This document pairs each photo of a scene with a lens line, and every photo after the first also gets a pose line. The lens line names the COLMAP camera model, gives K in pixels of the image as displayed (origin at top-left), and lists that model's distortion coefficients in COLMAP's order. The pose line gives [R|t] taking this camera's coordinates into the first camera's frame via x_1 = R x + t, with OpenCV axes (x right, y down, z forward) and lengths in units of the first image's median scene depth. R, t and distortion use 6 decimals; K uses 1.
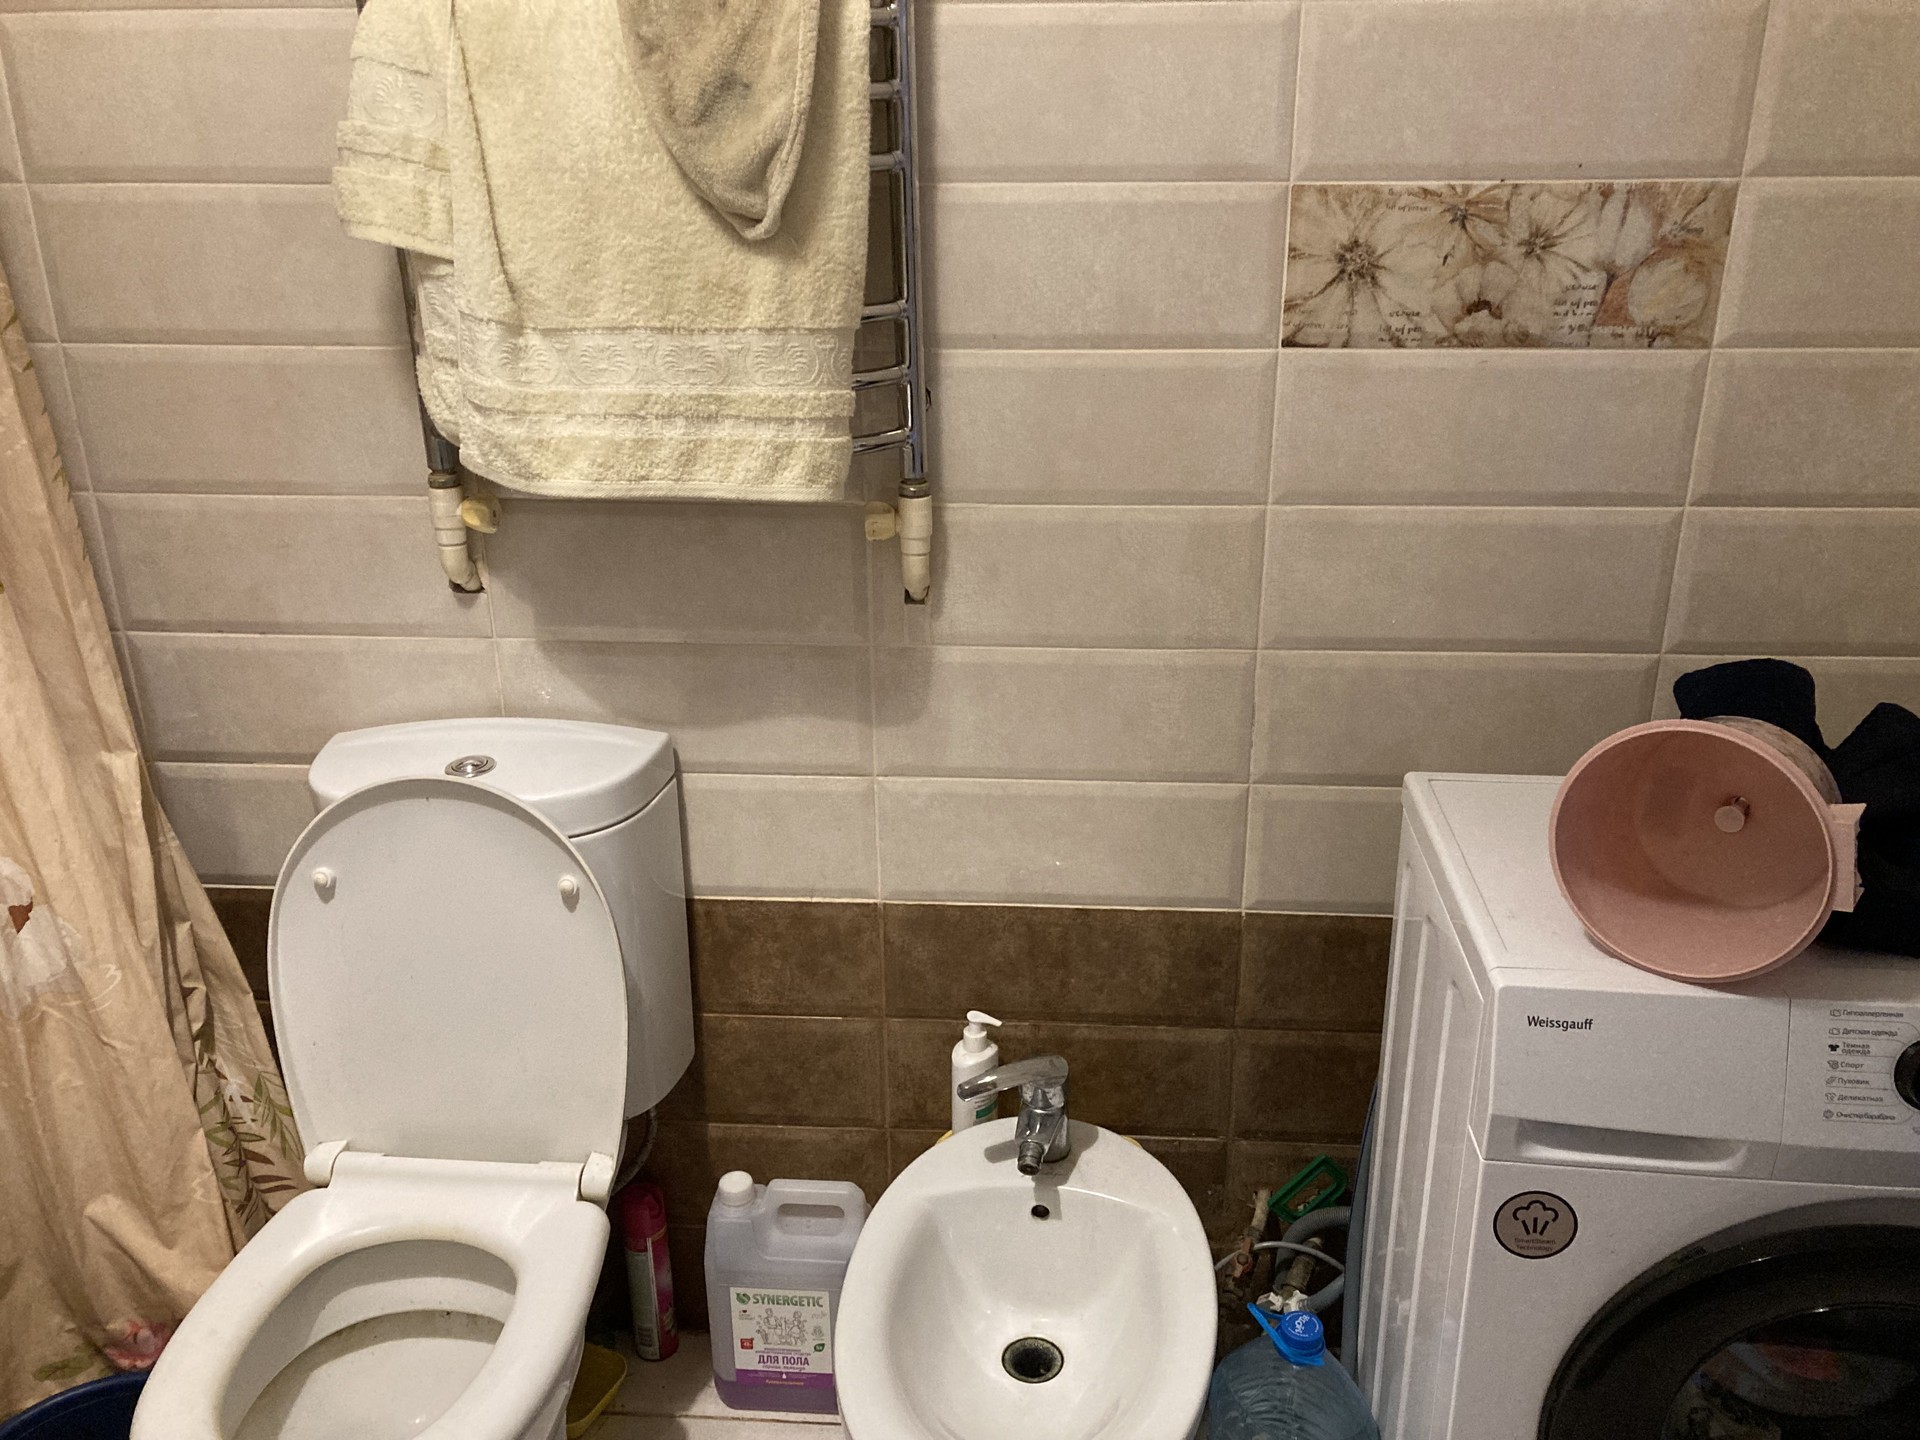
lens RADIAL K [[1548.9, 0, 963.2], [0, 1548.9, 706.3], [0, 0, 1]] dist [-0.004085, 0.001043]
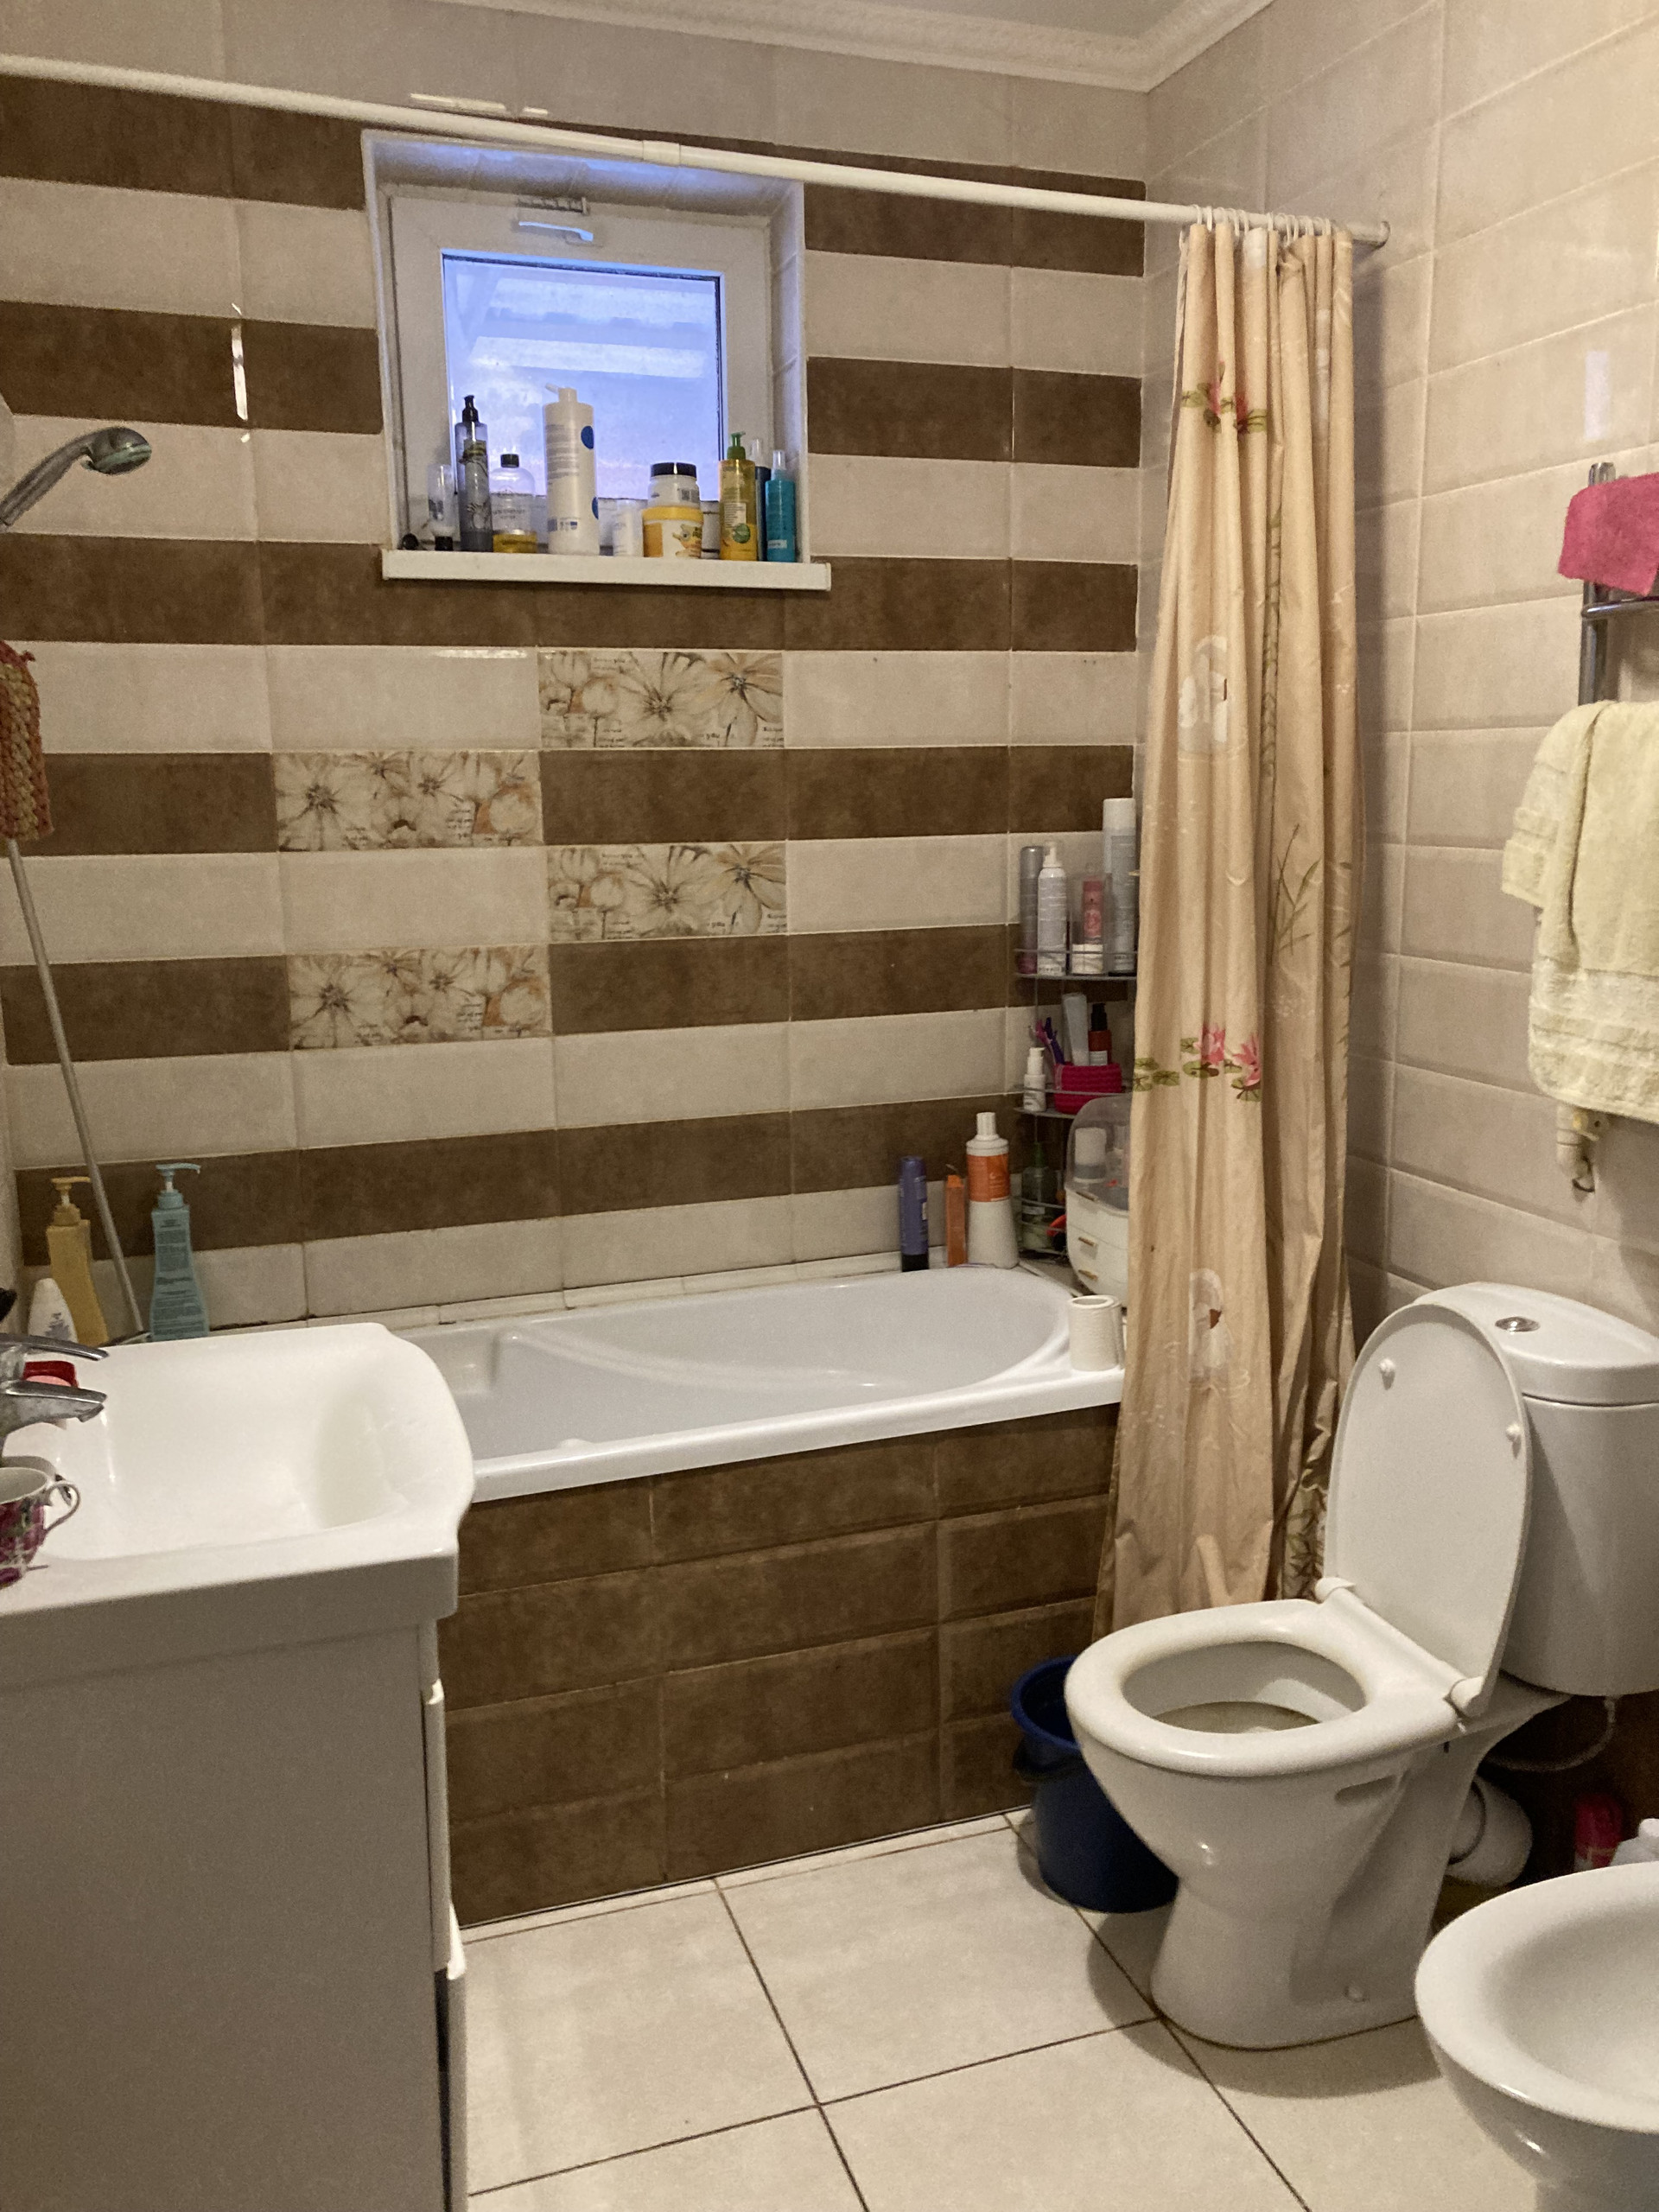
lens RADIAL K [[1784.5, 0, 826.6], [0, 1784.5, 1105.3], [0, 0, 1]] dist [-0.004085, 0.001043]
pose [[0.367194, 0.160520, -0.916189, 0.766920], [-0.327228, 0.944322, 0.034301, 0.007158], [0.870684, 0.287208, 0.399276, -0.056674]]
